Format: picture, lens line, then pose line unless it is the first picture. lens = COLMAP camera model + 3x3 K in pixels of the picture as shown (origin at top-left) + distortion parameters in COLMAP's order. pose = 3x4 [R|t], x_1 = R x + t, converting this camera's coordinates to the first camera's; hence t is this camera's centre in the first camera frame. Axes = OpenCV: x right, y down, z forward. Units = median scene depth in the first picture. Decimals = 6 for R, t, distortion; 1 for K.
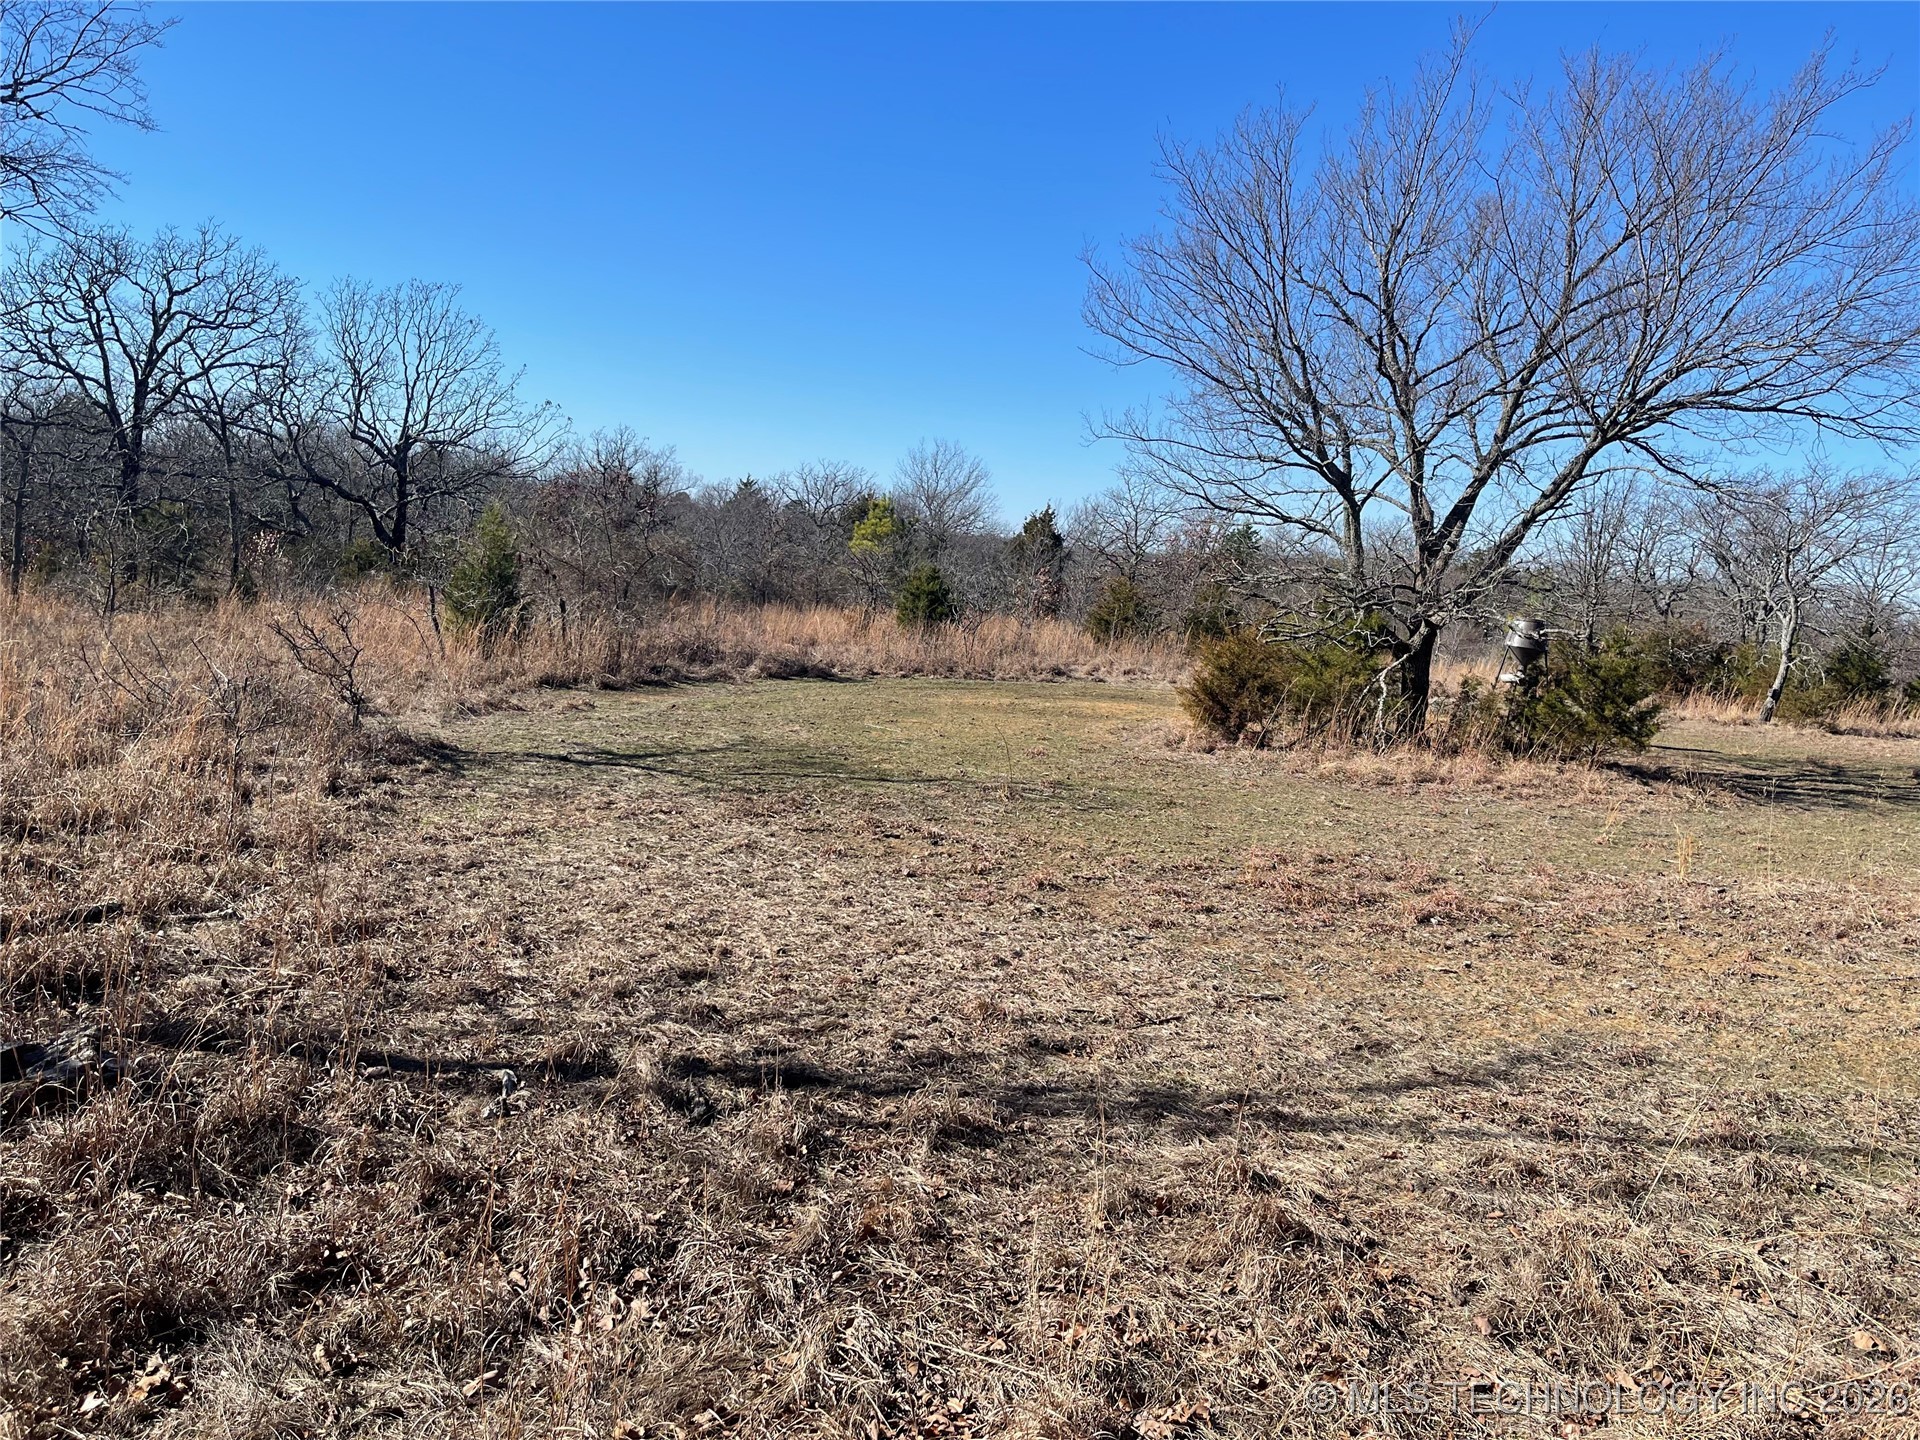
lens RADIAL K [[1423.5, 0, 992.8], [0, 1423.5, 709.5], [0, 0, 1]] dist [0.065387, -0.080664]
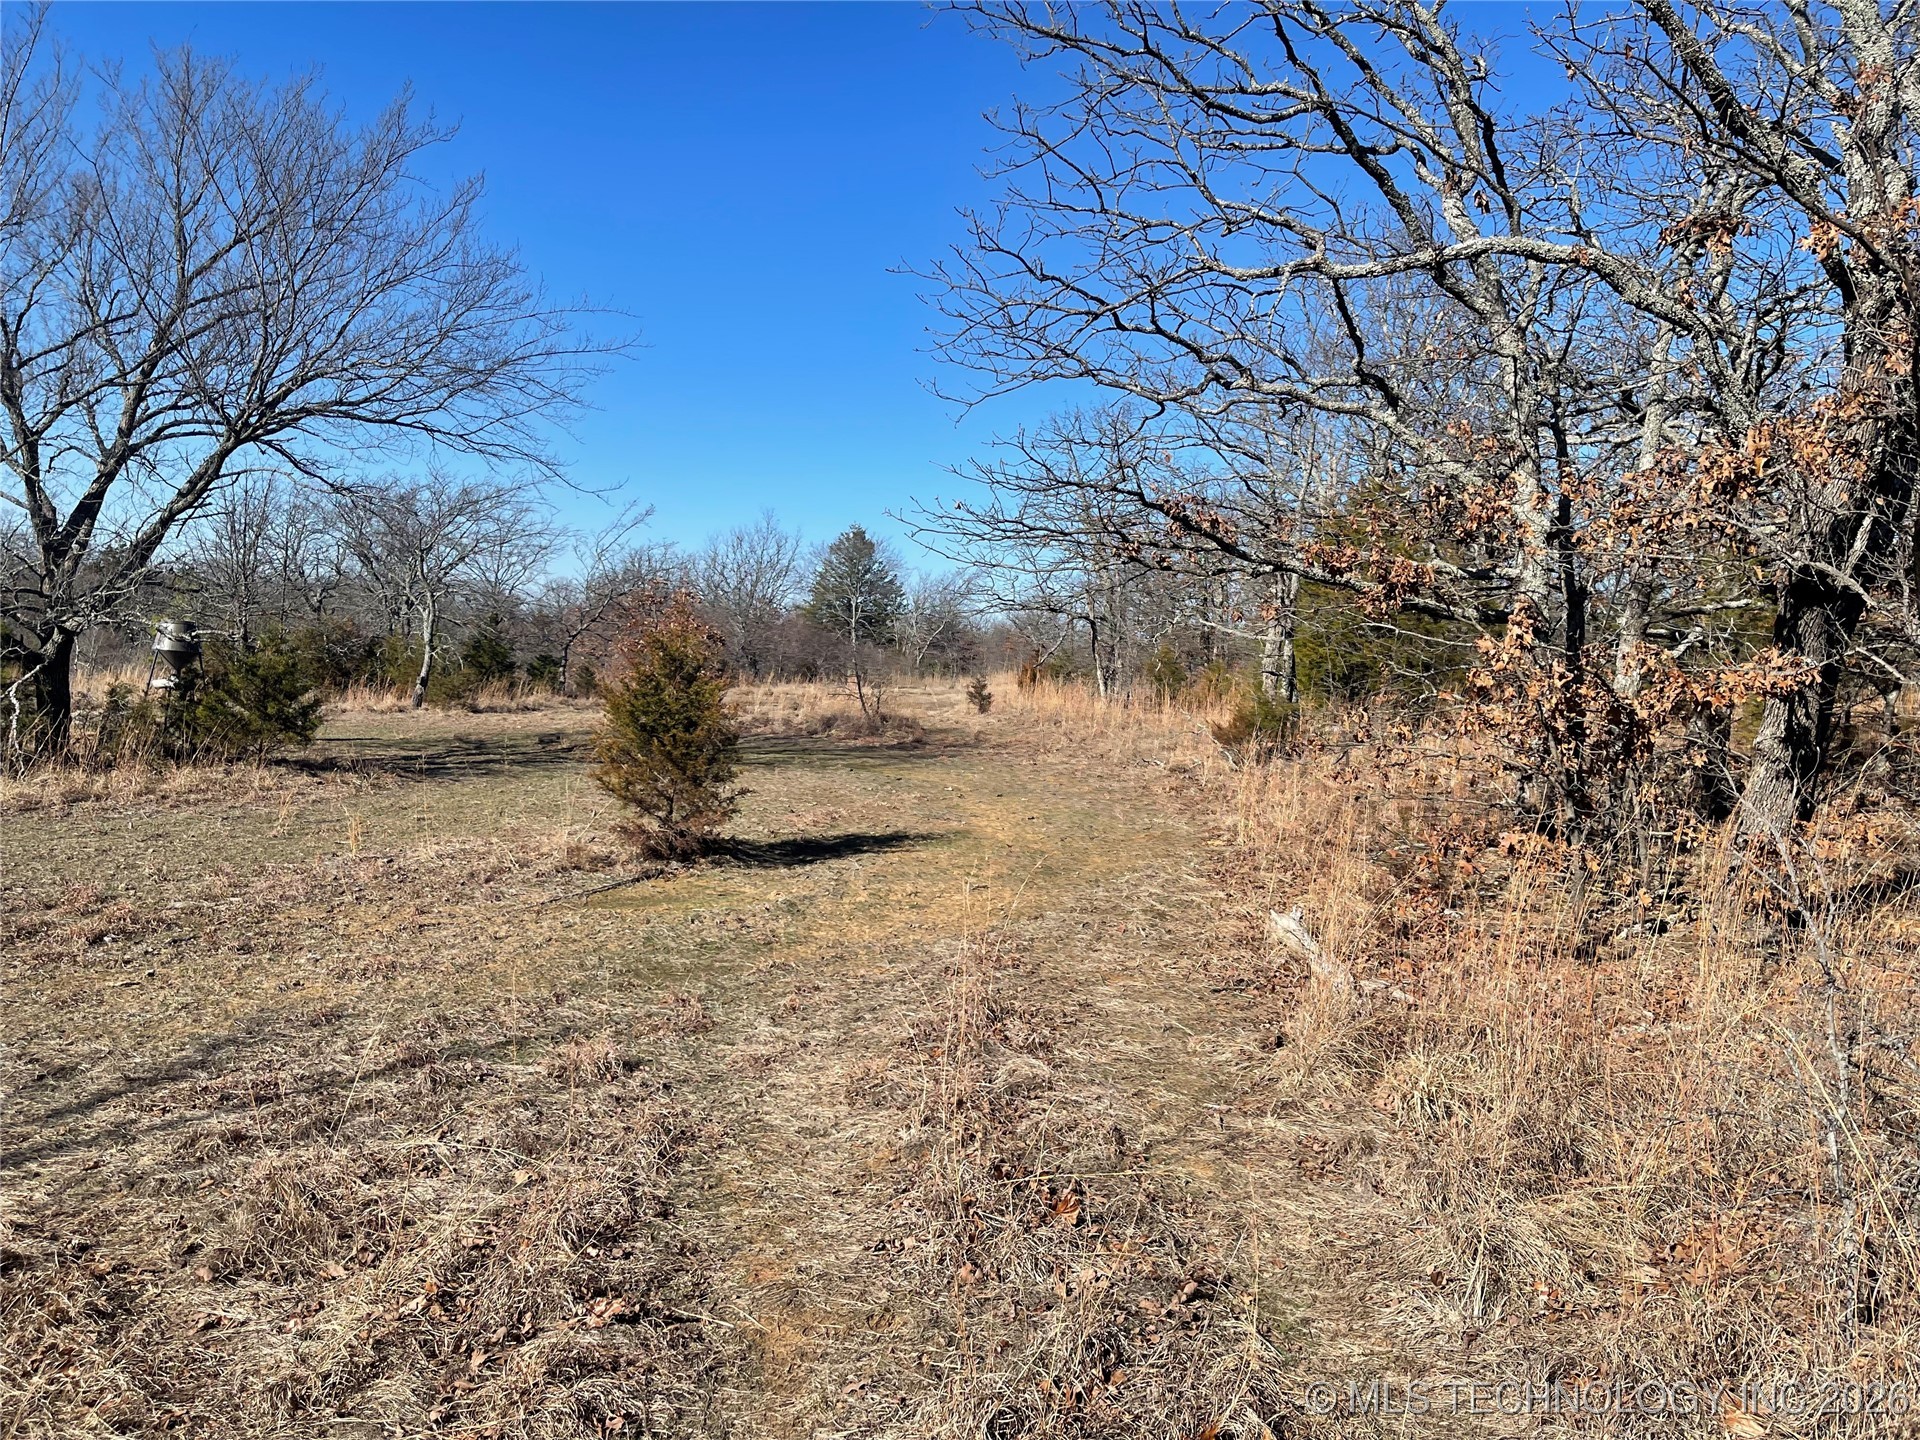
lens RADIAL K [[1434.6, 0, 948.6], [0, 1434.6, 708.4], [0, 0, 1]] dist [0.045581, -0.052781]
pose [[0.661786, -0.084642, 0.744900, -0.015056], [0.084064, 0.995718, 0.038458, 0.001893], [-0.744965, 0.037168, 0.666067, -0.036651]]
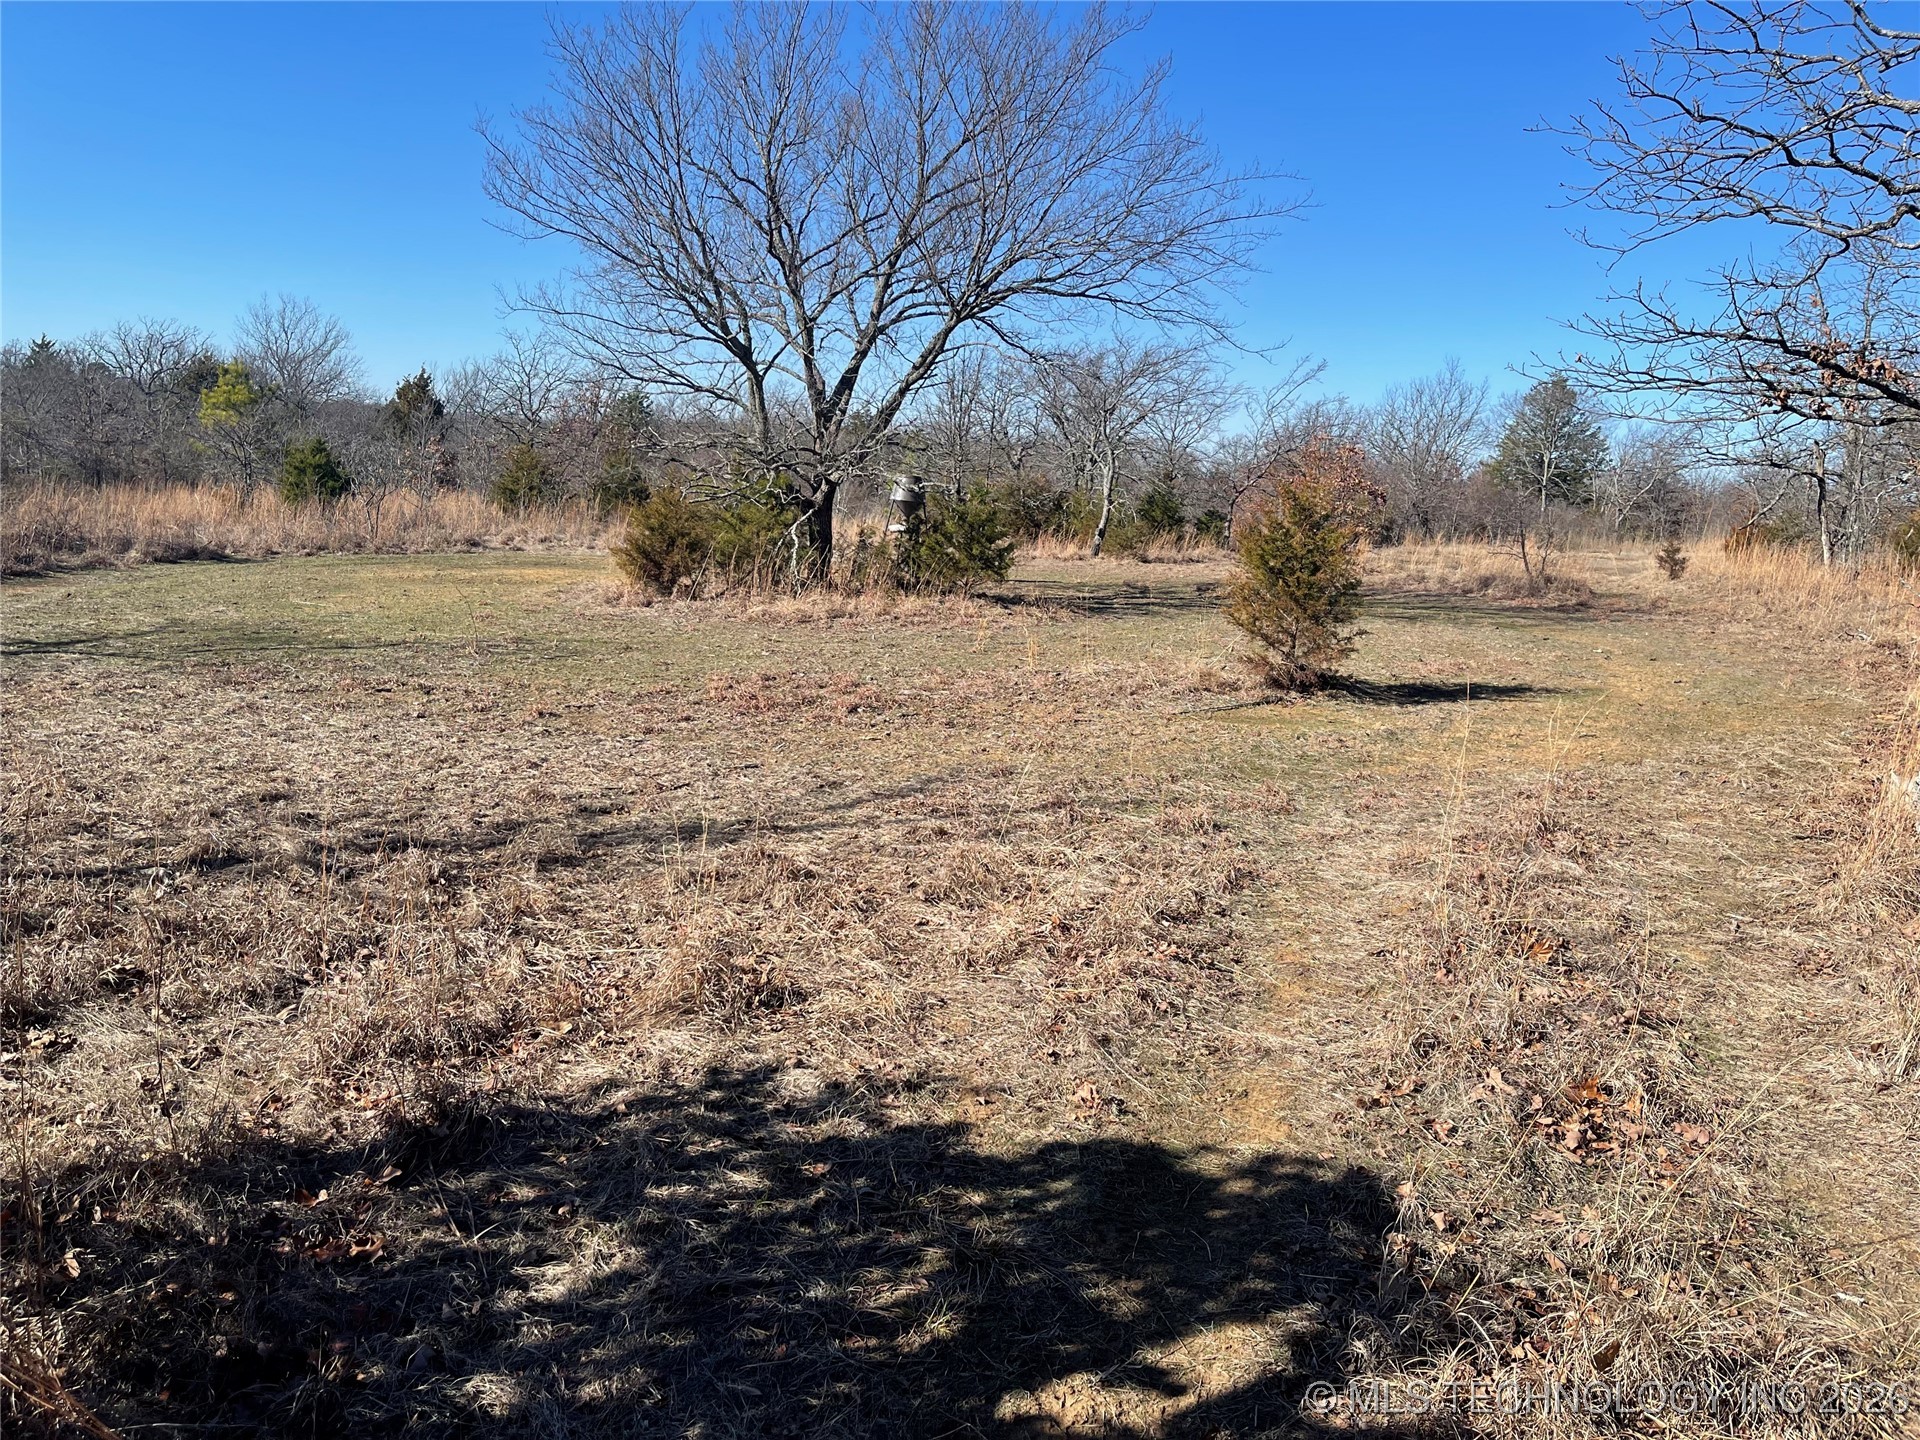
lens RADIAL K [[1455.7, 0, 952.4], [0, 1455.7, 714.6], [0, 0, 1]] dist [0.081408, -0.126227]
pose [[0.924339, -0.093560, 0.369925, -0.053568], [0.059304, 0.992918, 0.102942, 0.010892], [-0.376936, -0.073215, 0.923341, -0.129479]]
